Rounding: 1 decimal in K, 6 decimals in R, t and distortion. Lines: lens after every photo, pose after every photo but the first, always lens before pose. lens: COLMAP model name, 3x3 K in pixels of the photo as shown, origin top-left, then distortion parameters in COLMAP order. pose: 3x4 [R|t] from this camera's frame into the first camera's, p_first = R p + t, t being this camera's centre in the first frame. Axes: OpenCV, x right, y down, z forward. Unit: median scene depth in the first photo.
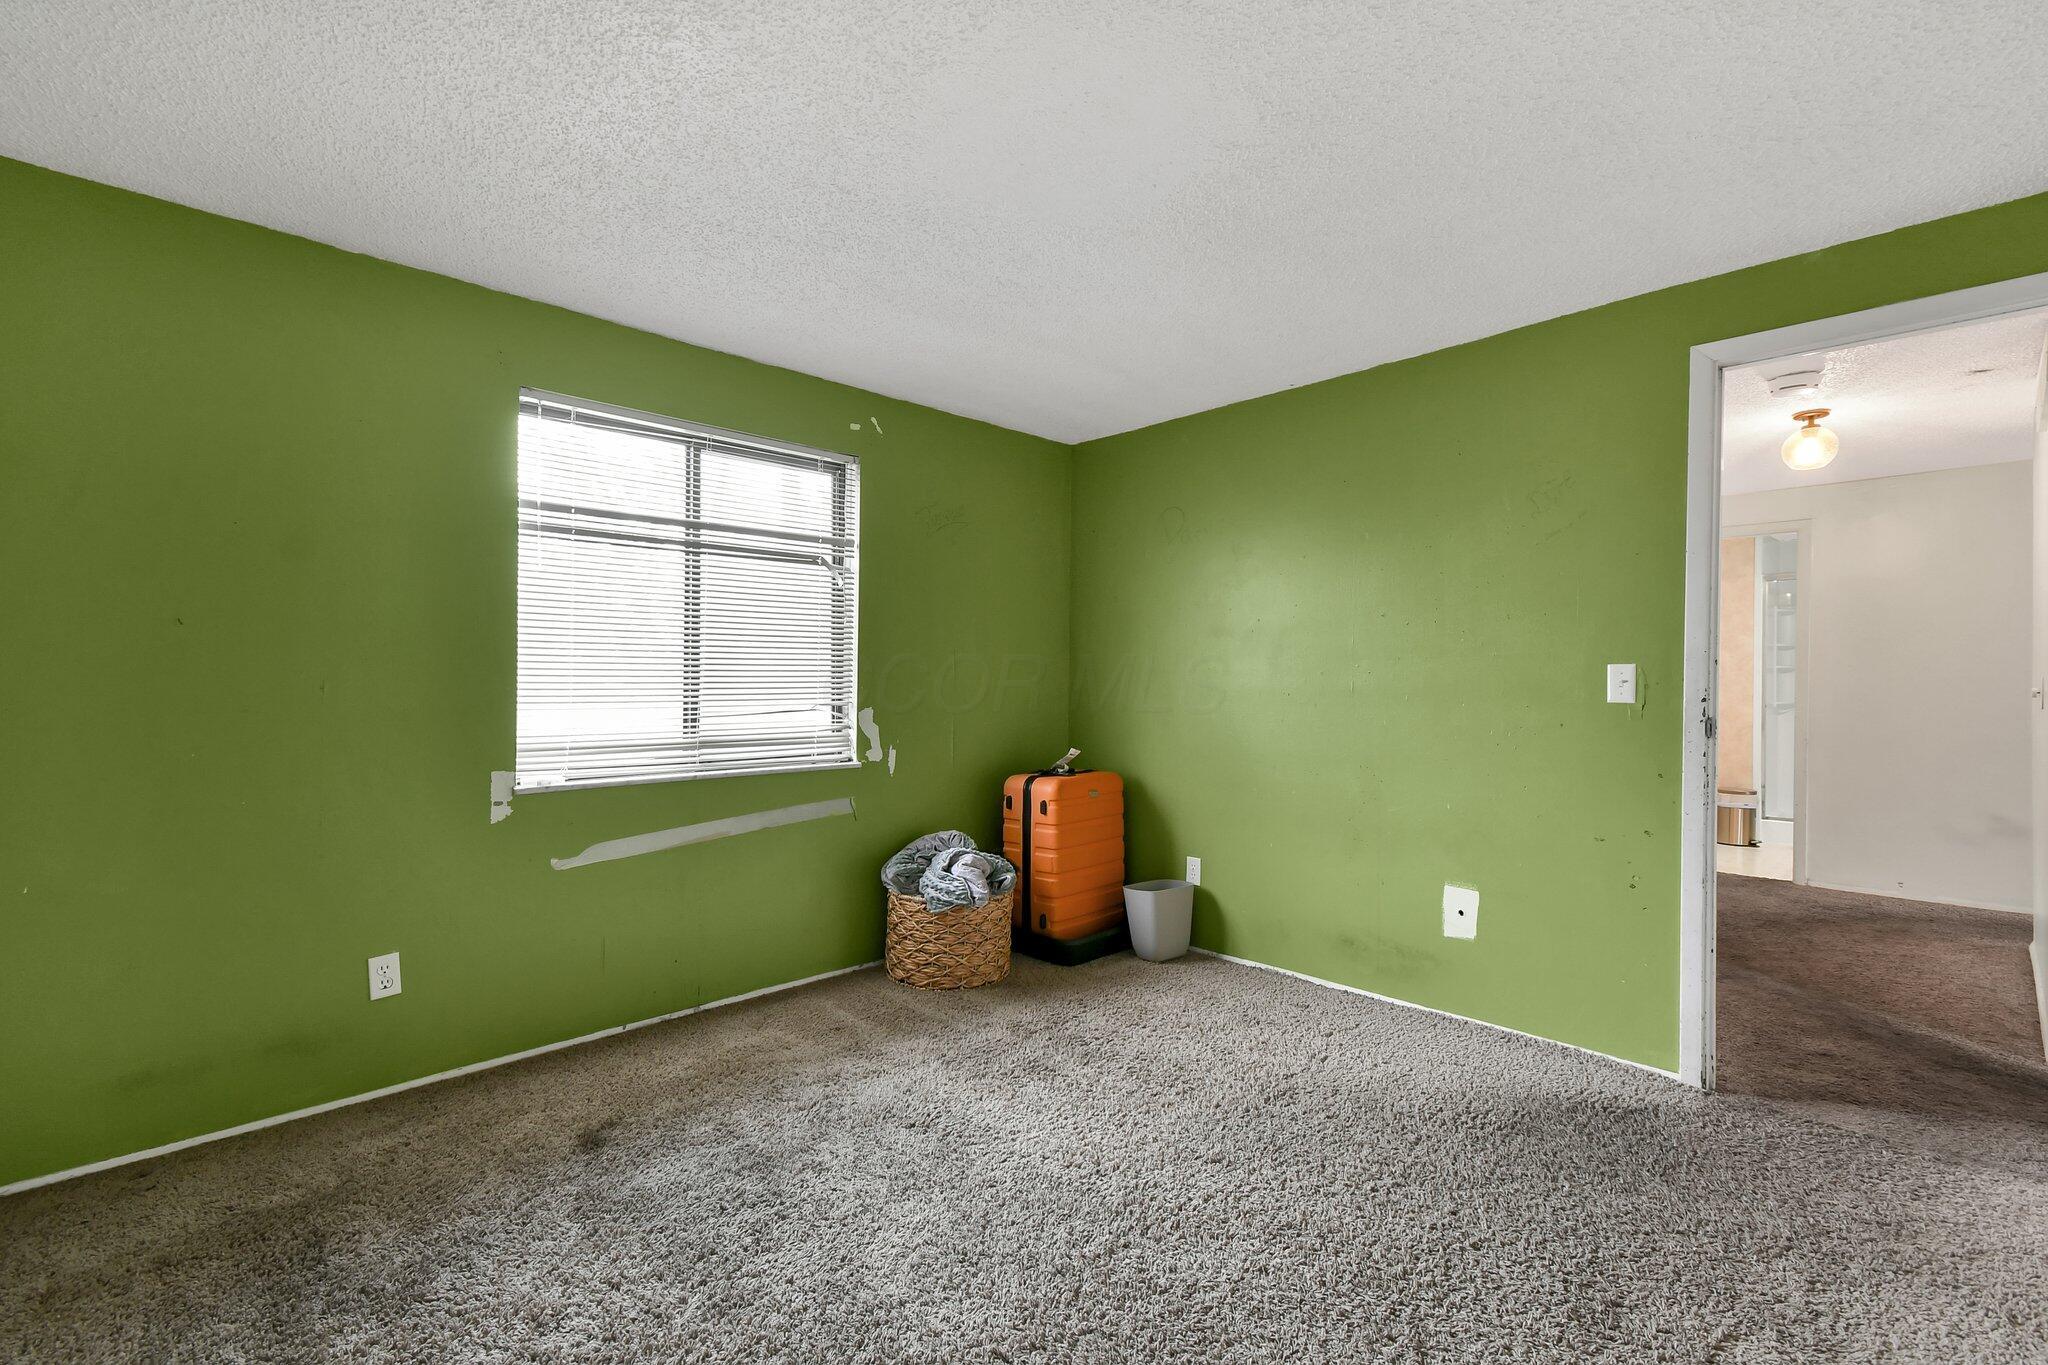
lens RADIAL K [[896.4, 0, 1024.4], [0, 896.4, 683.9], [0, 0, 1]] dist [0.002426, 0.000149]
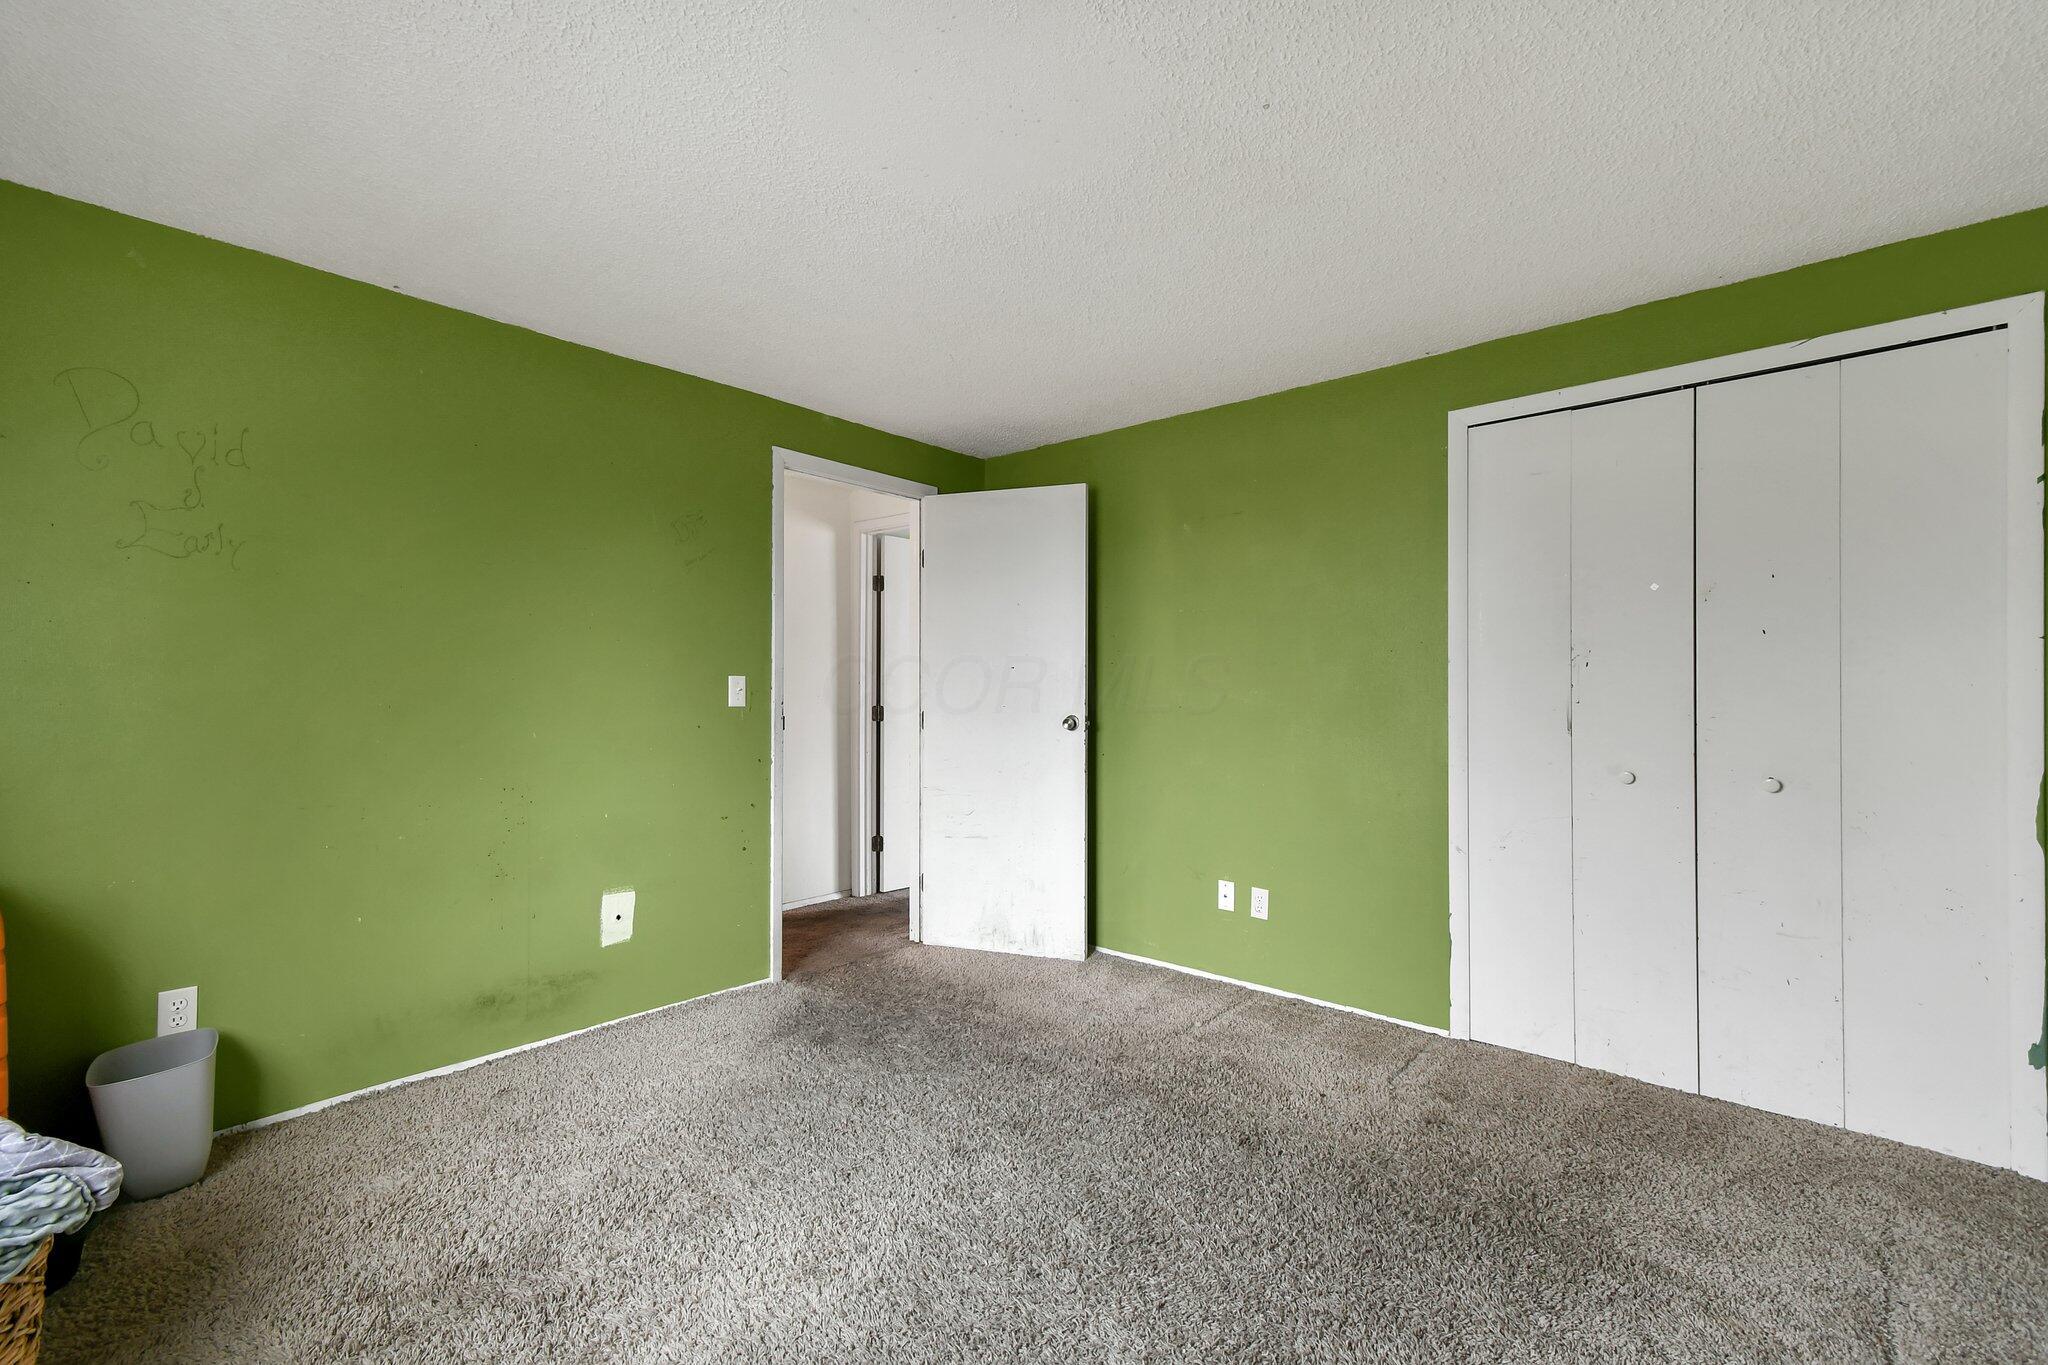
lens RADIAL K [[896.4, 0, 1025.2], [0, 896.4, 686.8], [0, 0, 1]] dist [0.002426, 0.000149]
pose [[-0.103200, -0.001068, 0.994660, -0.567570], [-0.005825, 0.999983, 0.000470, -0.008790], [-0.994644, -0.005745, -0.103204, 0.647434]]
